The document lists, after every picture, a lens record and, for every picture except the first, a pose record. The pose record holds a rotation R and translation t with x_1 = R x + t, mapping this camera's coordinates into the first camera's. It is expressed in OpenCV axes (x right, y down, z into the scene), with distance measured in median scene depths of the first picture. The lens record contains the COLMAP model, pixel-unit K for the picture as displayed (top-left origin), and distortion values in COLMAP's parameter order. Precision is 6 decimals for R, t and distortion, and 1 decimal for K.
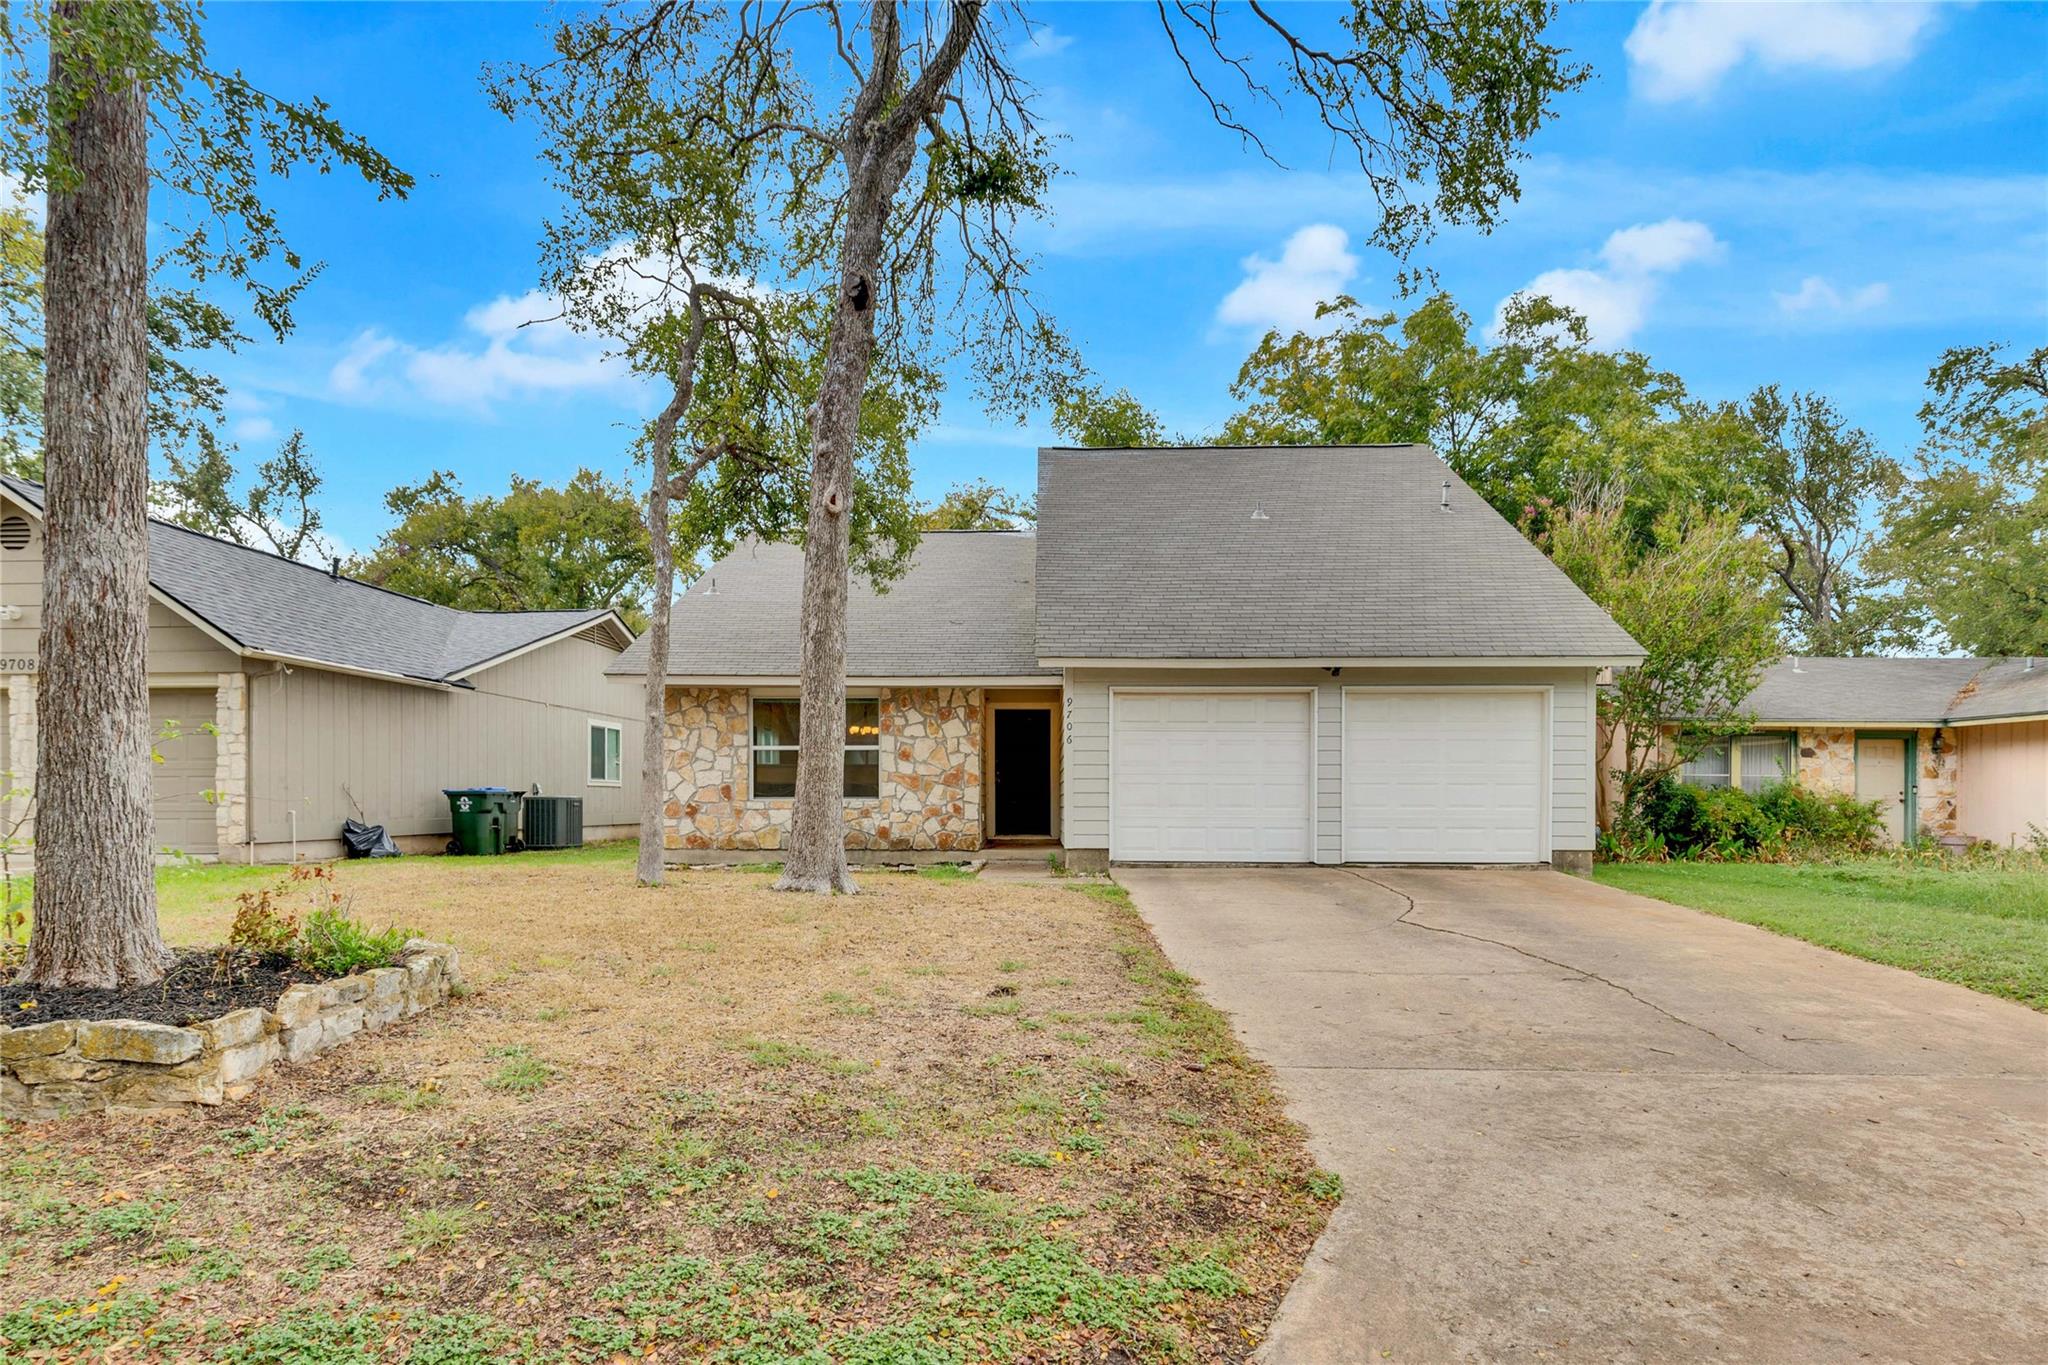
lens RADIAL K [[986.3, 0, 1029.1], [0, 986.3, 798.7], [0, 0, 1]] dist [0.010569, -0.001013]
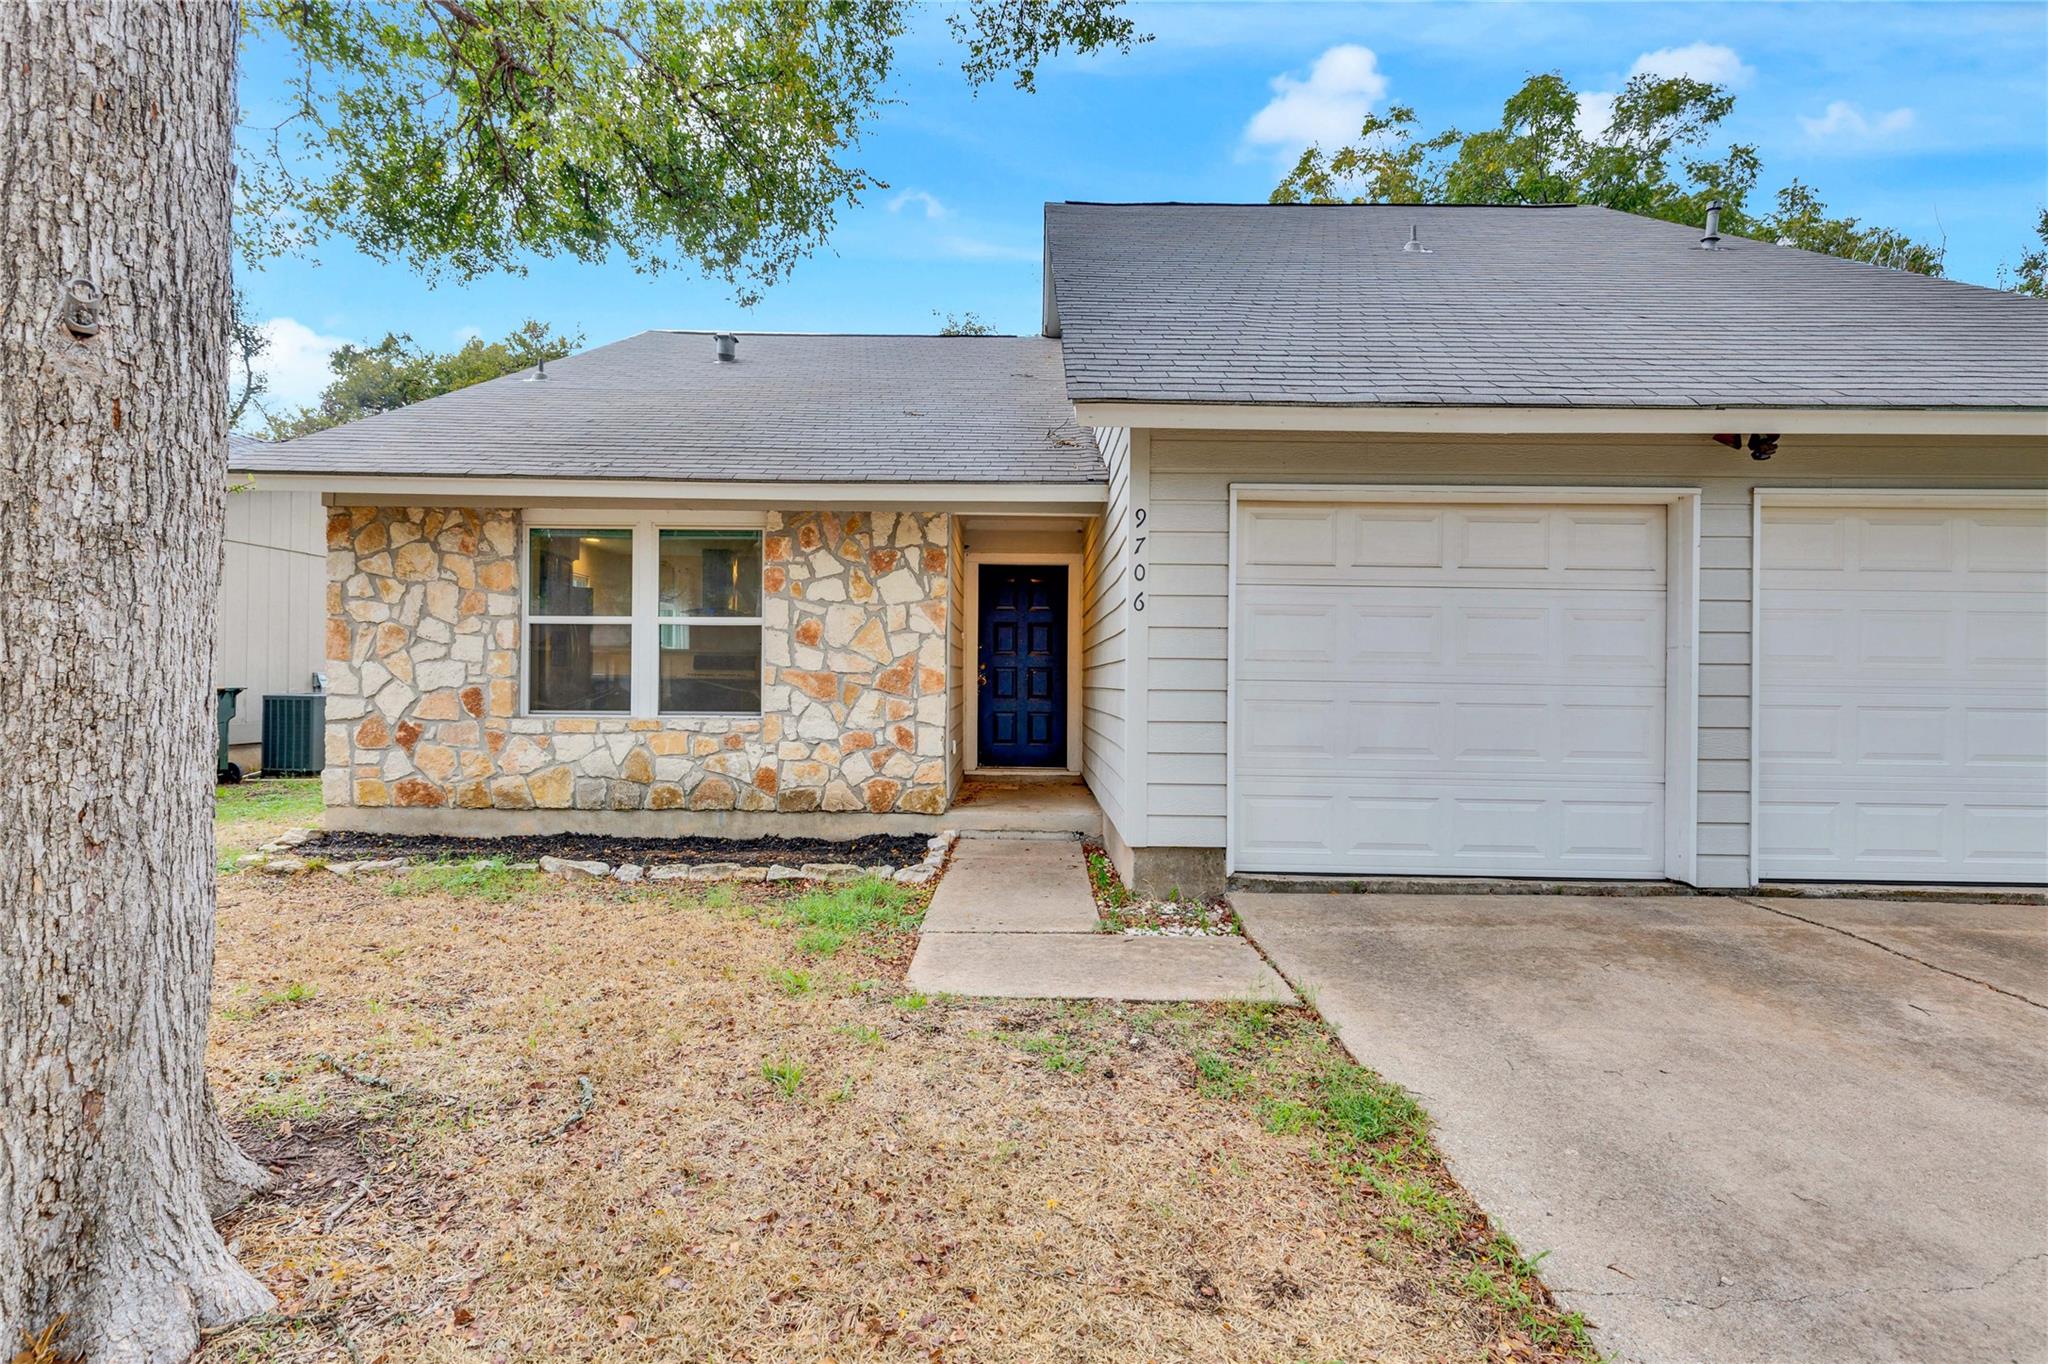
lens RADIAL K [[986.3, 0, 1026.5], [0, 986.3, 674.4], [0, 0, 1]] dist [0.010569, -0.001013]
pose [[0.999922, 0.009390, 0.008179, -0.010945], [-0.009302, 0.999899, -0.010739, -0.018205], [-0.008279, 0.010662, 0.999909, 0.460094]]
